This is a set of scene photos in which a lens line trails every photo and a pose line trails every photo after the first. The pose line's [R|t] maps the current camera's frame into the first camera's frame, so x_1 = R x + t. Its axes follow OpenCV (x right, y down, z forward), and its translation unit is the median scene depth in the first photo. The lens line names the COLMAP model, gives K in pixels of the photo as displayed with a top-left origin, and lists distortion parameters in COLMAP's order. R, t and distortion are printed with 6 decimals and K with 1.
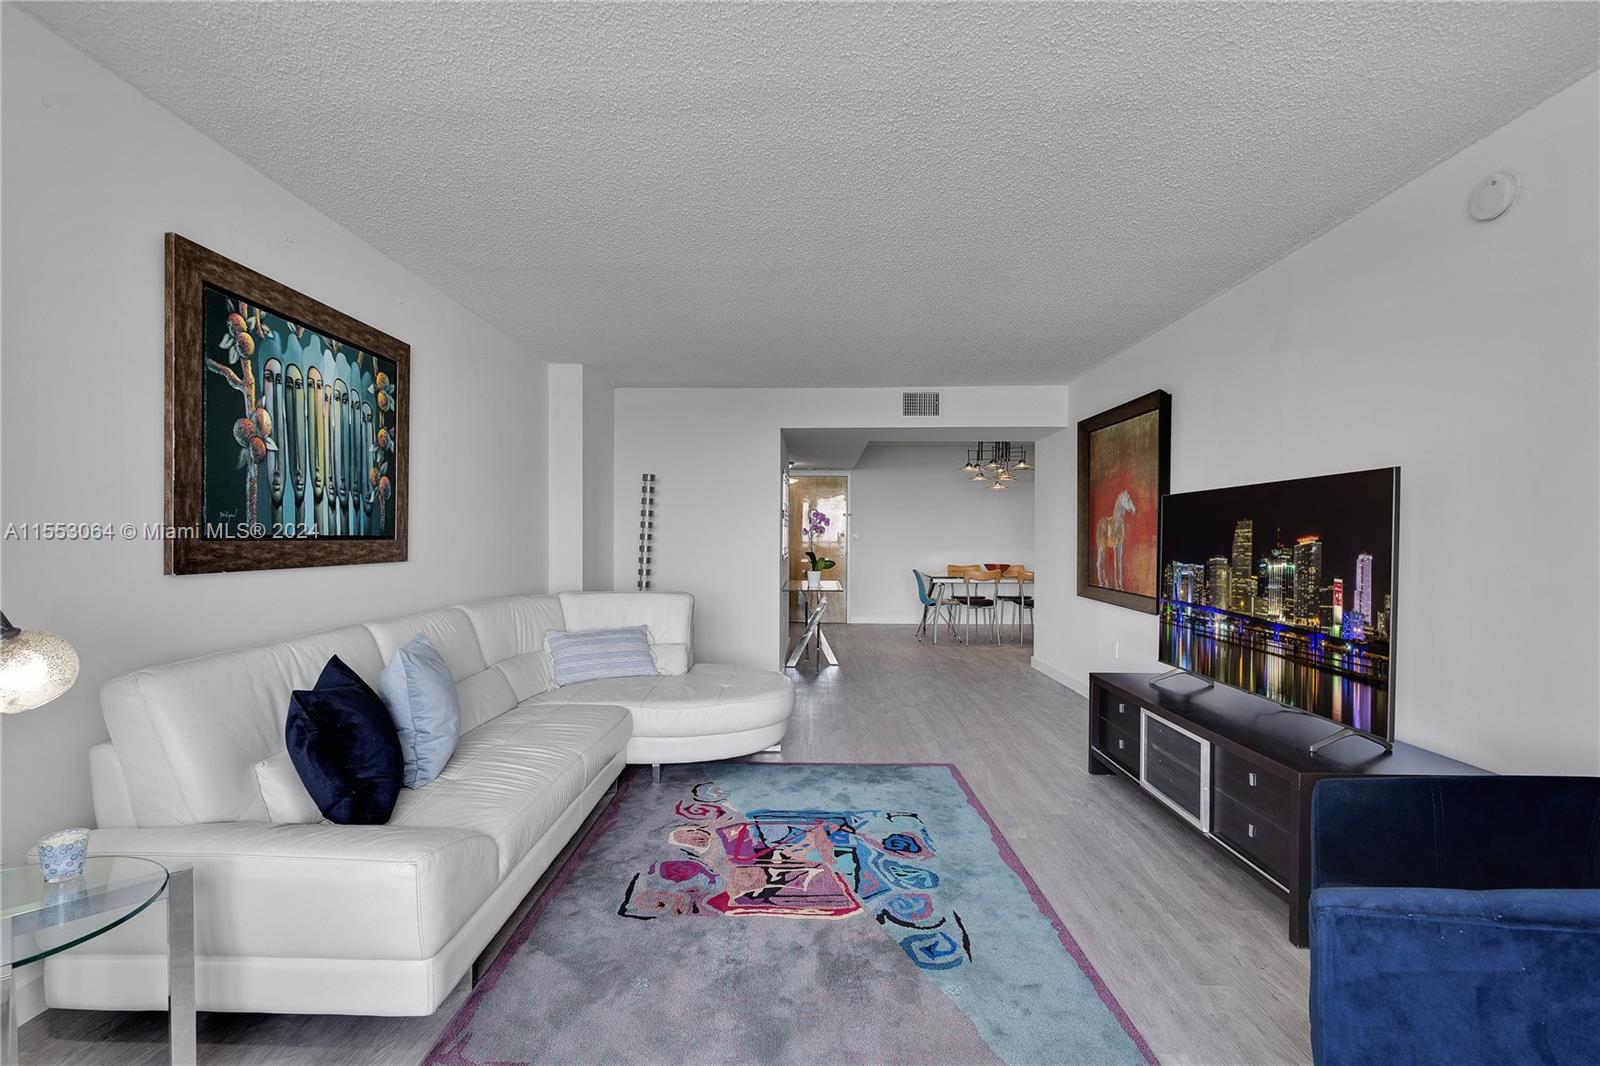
lens RADIAL K [[895.9, 0, 749.0], [0, 895.9, 530.6], [0, 0, 1]] dist [0.000279, 0.000442]
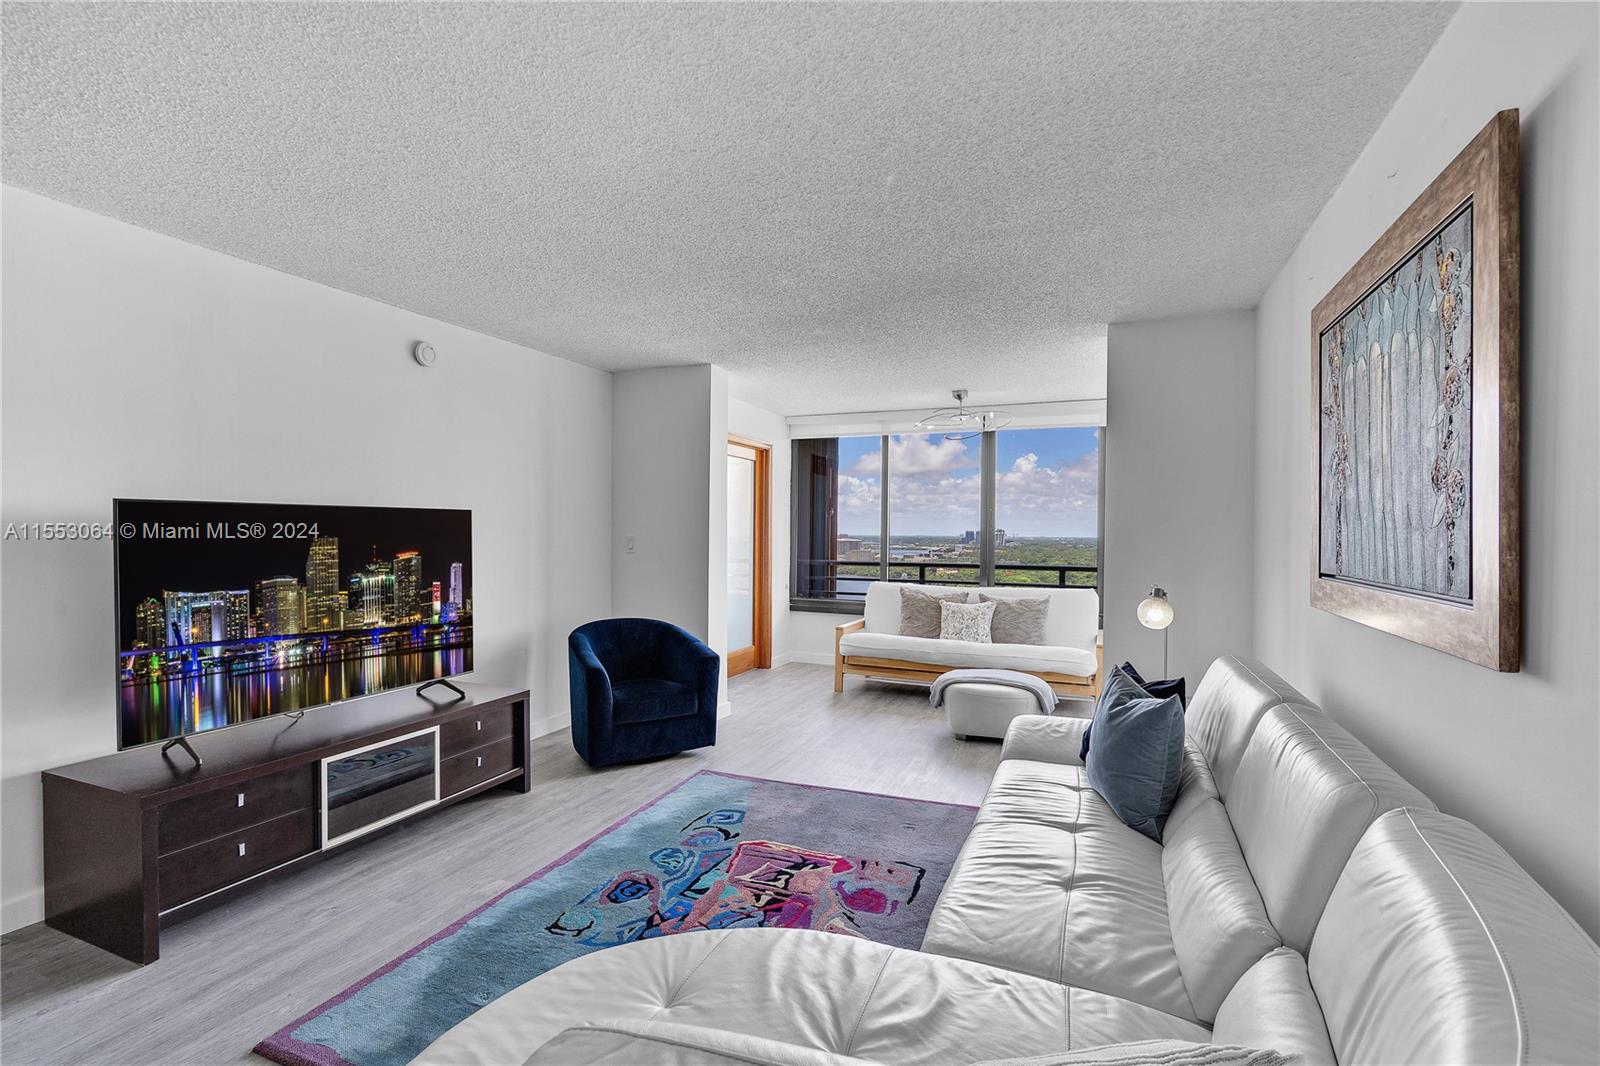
lens RADIAL K [[726.6, 0, 794.8], [0, 726.6, 551.4], [0, 0, 1]] dist [-0.003706, 0.001132]
pose [[-0.931744, -0.021515, 0.362478, -0.241636], [-0.016516, 0.999721, 0.016885, -0.019587], [-0.362740, 0.009745, -0.931839, 1.633913]]
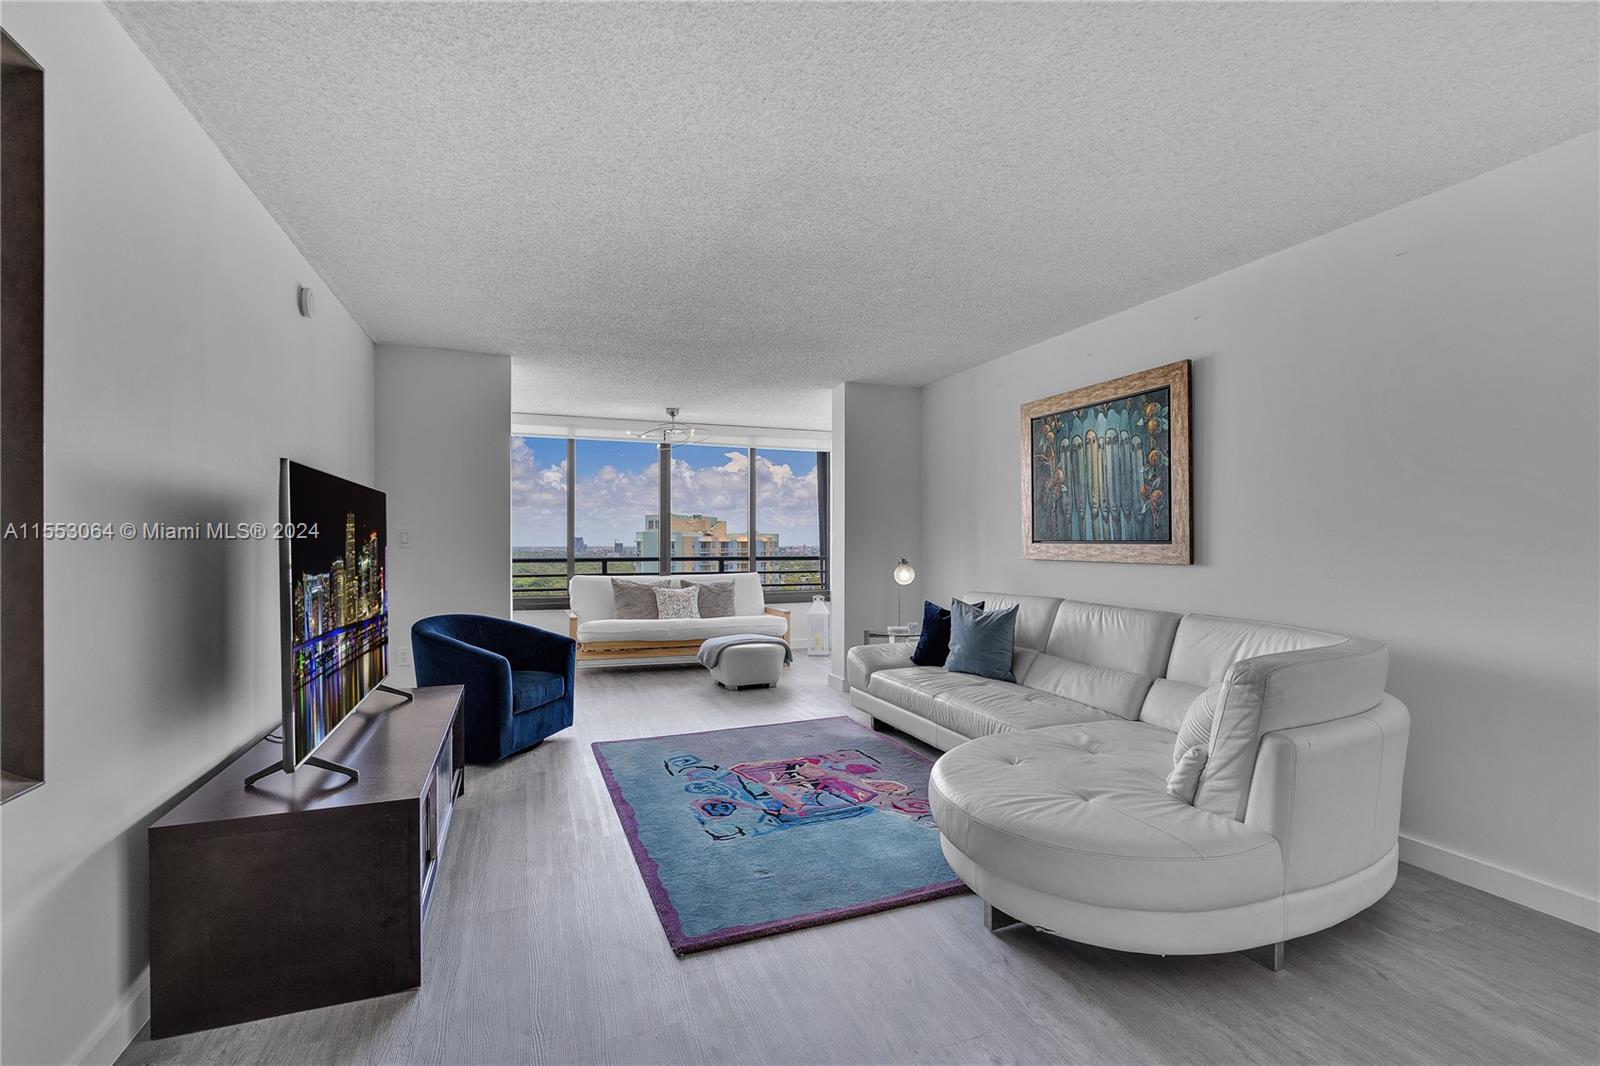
lens RADIAL K [[732.7, 0, 784.9], [0, 732.7, 532.4], [0, 0, 1]] dist [-0.001898, 0.000586]
pose [[-0.929350, -0.010633, -0.369048, 0.436876], [-0.000036, 0.999588, -0.028710, 0.025696], [0.369201, -0.026669, -0.928967, 1.891049]]
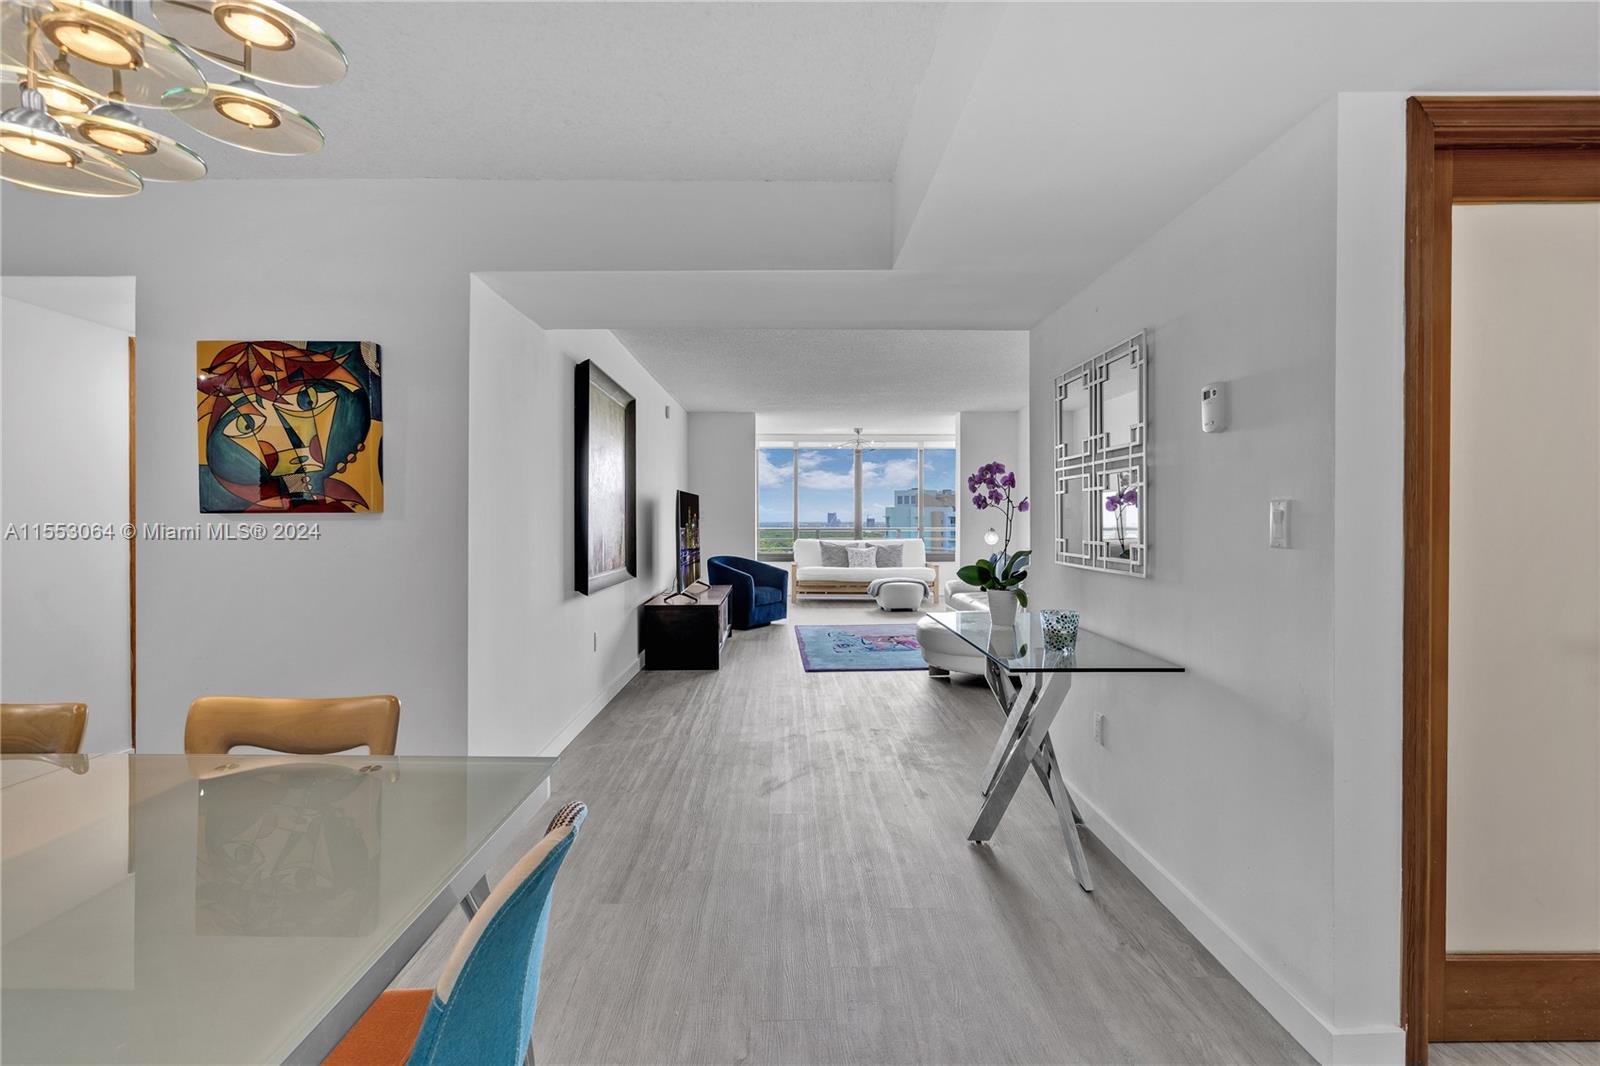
lens RADIAL K [[732.7, 0, 784.9], [0, 732.7, 532.4], [0, 0, 1]] dist [-0.001898, 0.000586]
pose [[-0.999341, -0.001834, -0.036260, 0.395573], [-0.002028, 0.999984, 0.005315, 0.040512], [0.036250, 0.005385, -0.999328, 2.878353]]
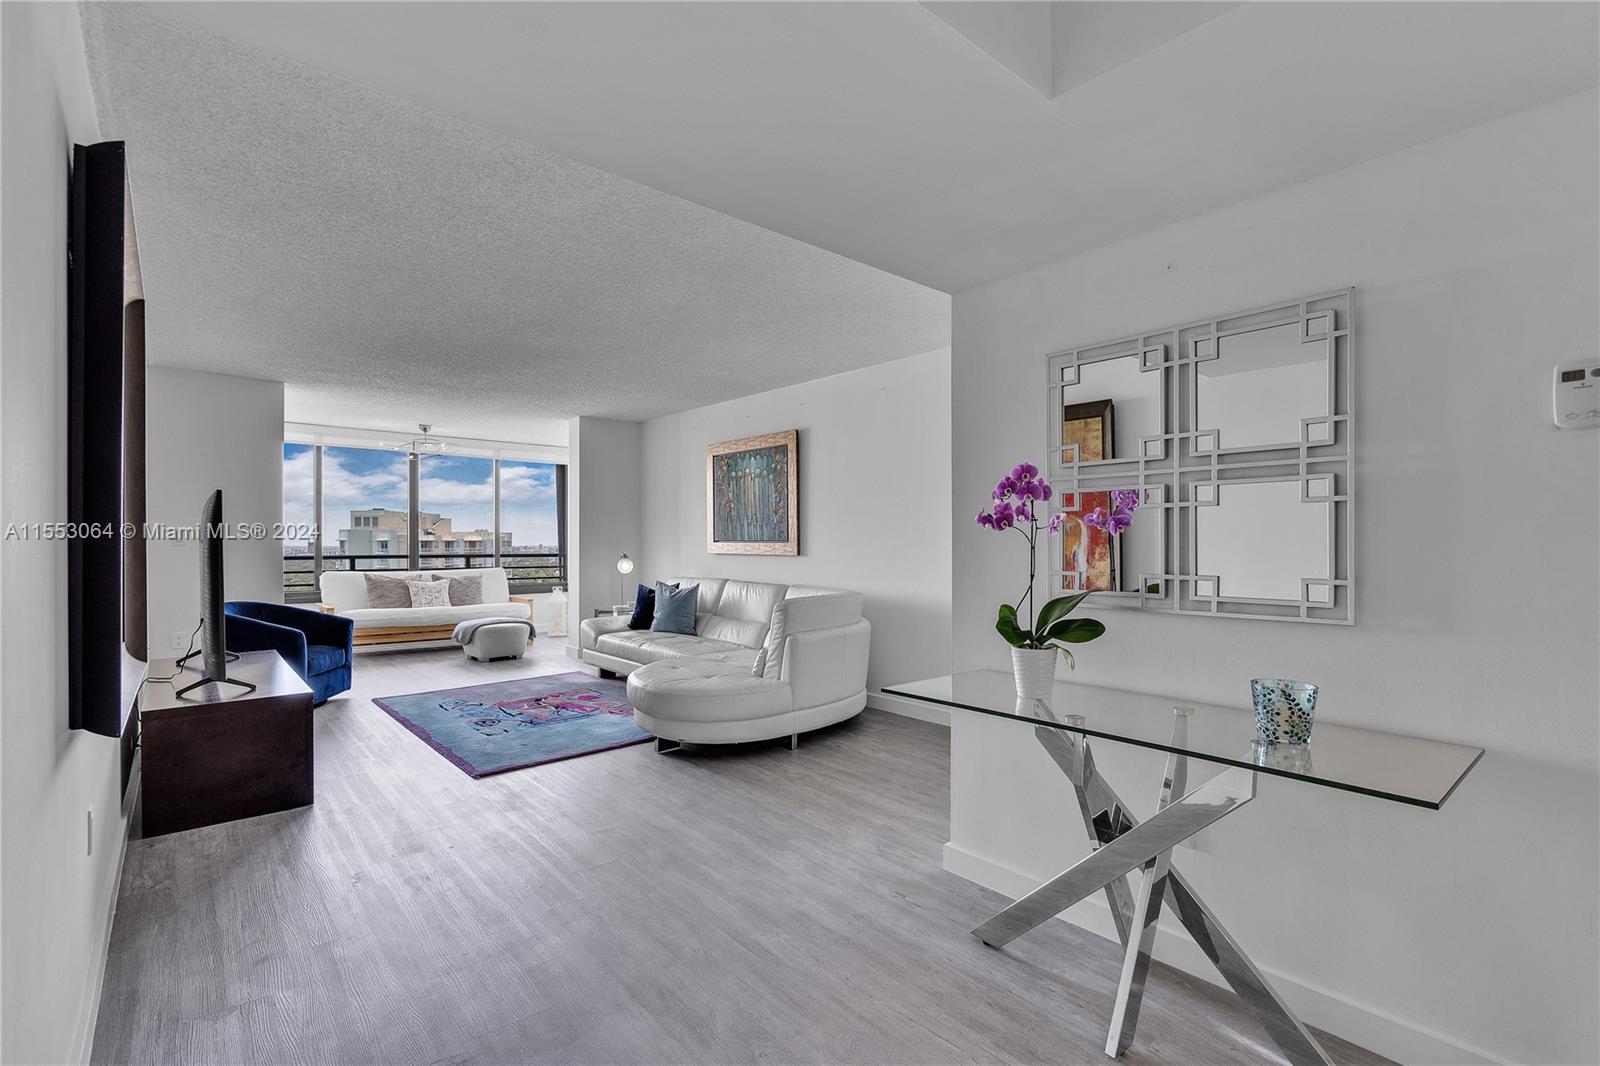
lens RADIAL K [[726.6, 0, 794.8], [0, 726.6, 551.4], [0, 0, 1]] dist [-0.003706, 0.001132]
pose [[-0.737563, 0.002936, -0.675272, 0.655703], [0.004713, 0.999989, -0.000801, 0.033269], [0.675262, -0.003774, -0.737569, 2.366661]]
